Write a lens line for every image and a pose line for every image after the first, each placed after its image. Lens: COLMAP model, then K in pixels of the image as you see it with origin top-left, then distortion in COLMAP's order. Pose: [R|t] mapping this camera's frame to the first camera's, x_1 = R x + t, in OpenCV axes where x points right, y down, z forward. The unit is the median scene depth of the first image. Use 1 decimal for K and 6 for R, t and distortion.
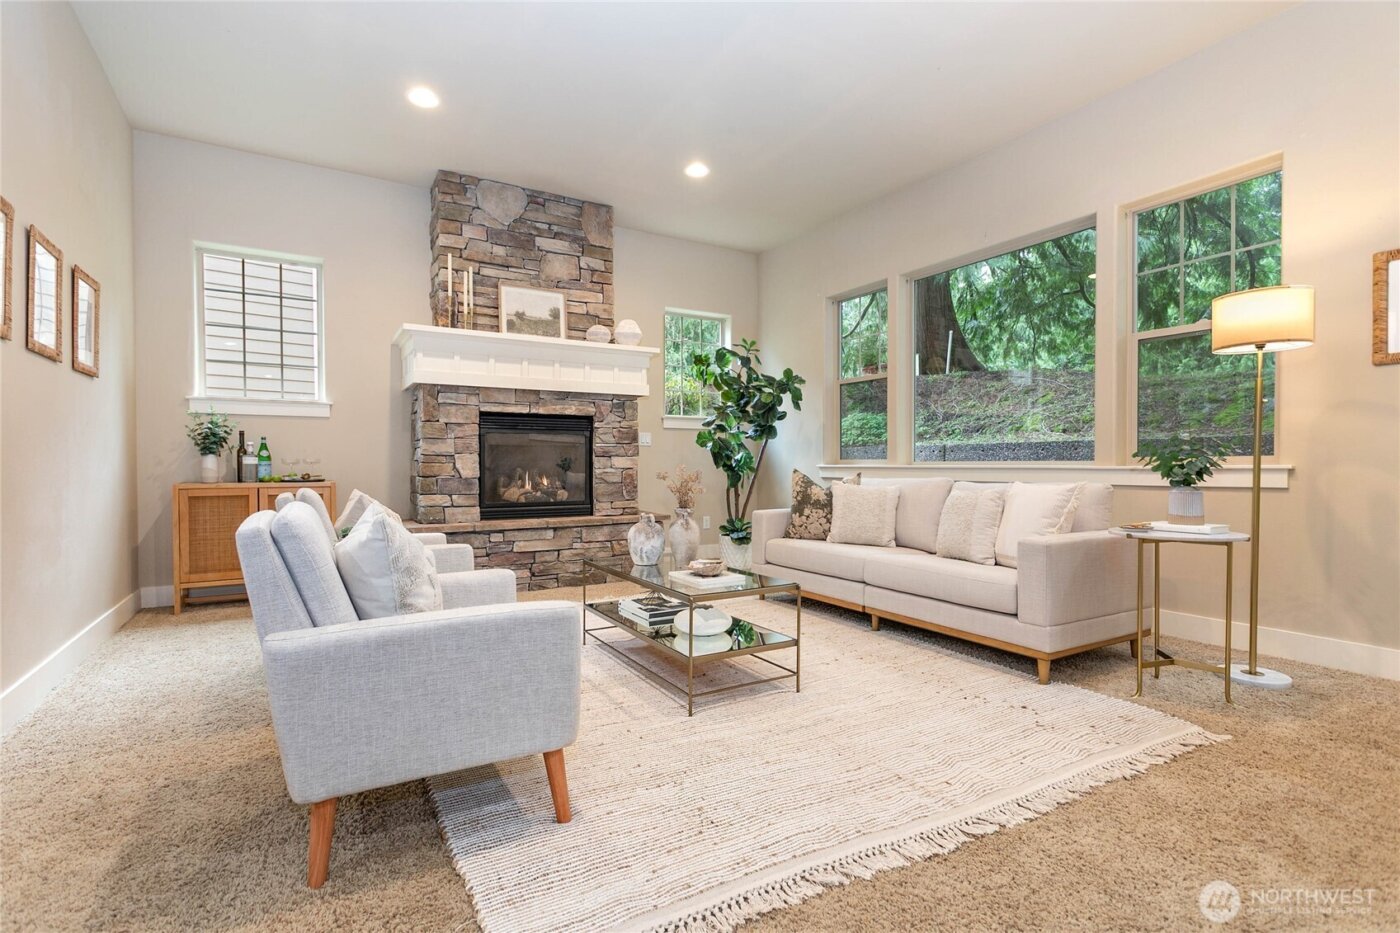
lens RADIAL K [[669.9, 0, 701.8], [0, 669.9, 471.9], [0, 0, 1]] dist [0.001707, 0.003554]
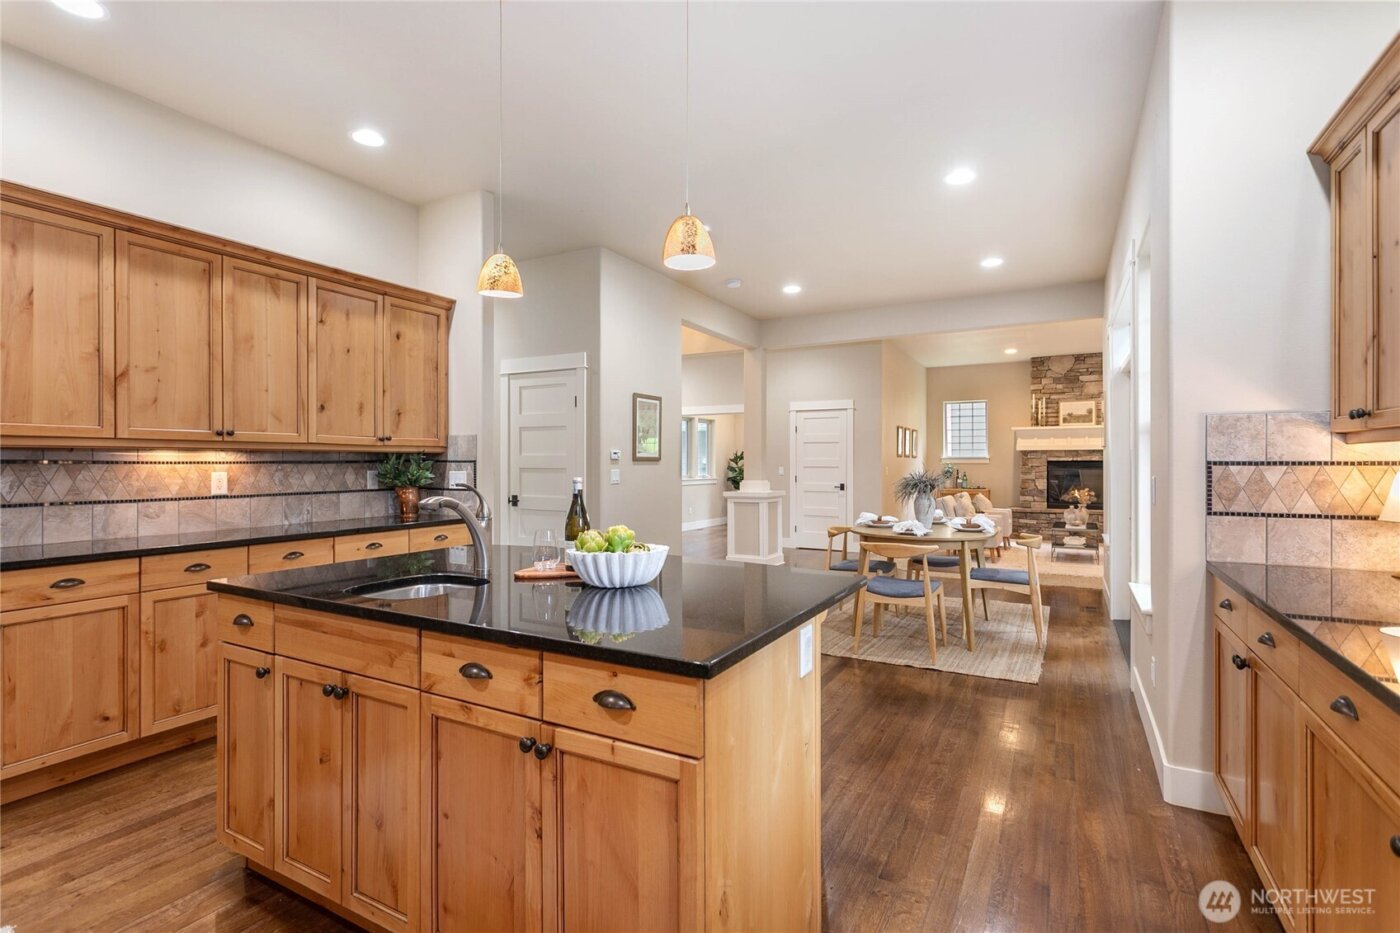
lens RADIAL K [[669.9, 0, 698.0], [0, 669.9, 457.5], [0, 0, 1]] dist [0.001707, 0.003554]
pose [[0.504008, -0.005983, -0.863678, 1.007671], [-0.012495, 0.999821, -0.014218, -0.052030], [0.863609, 0.017957, 0.503843, -1.139095]]
